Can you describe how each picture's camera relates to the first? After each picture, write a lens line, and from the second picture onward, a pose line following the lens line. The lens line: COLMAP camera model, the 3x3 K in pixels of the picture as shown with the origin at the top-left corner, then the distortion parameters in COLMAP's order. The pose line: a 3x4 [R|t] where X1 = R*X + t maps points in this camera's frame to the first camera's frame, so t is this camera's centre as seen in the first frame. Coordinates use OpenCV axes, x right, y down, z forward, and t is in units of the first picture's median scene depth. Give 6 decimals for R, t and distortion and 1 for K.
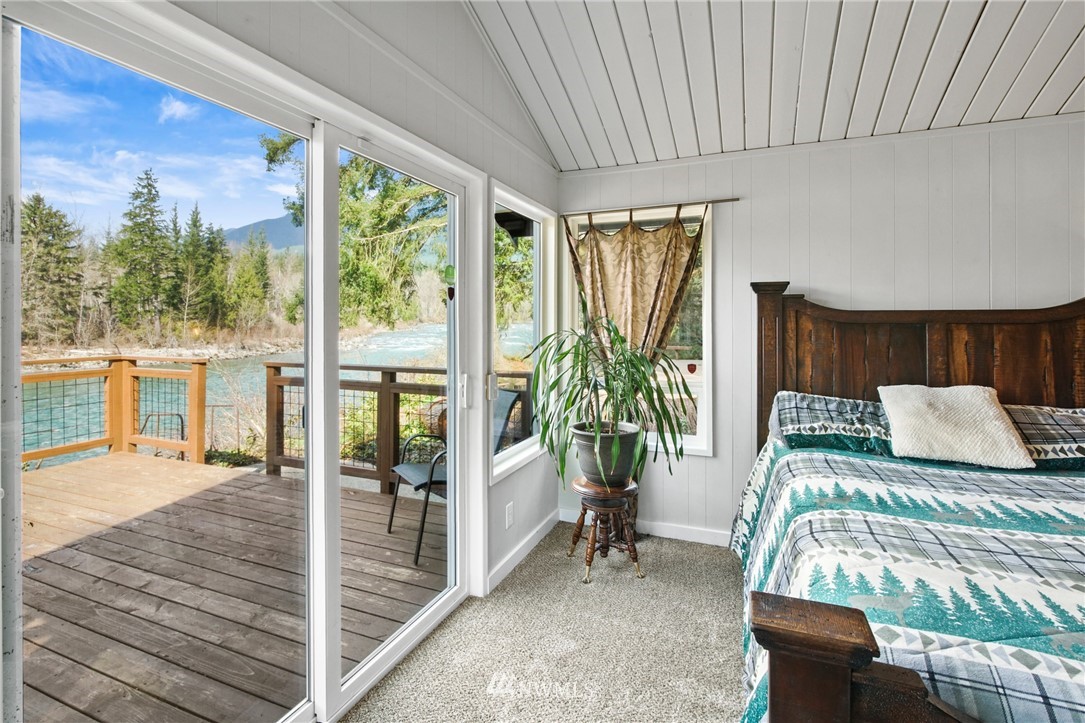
lens RADIAL K [[543.9, 0, 523.4], [0, 543.9, 326.3], [0, 0, 1]] dist [-0.003317, -0.000483]
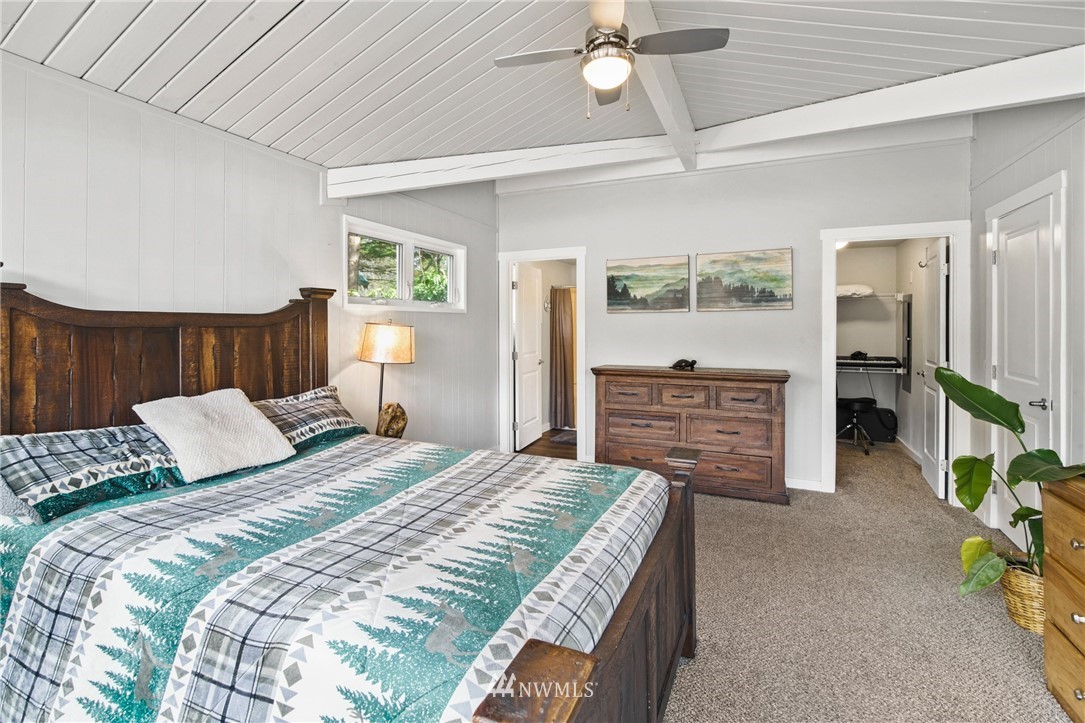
lens RADIAL K [[513.8, 0, 526.4], [0, 513.8, 334.5], [0, 0, 1]] dist [-0.003333, 0.000369]
pose [[0.017219, -0.018379, 0.999683, -0.098368], [0.009206, 0.999792, 0.018223, -0.003247], [-0.999809, 0.008889, 0.017384, 0.415187]]
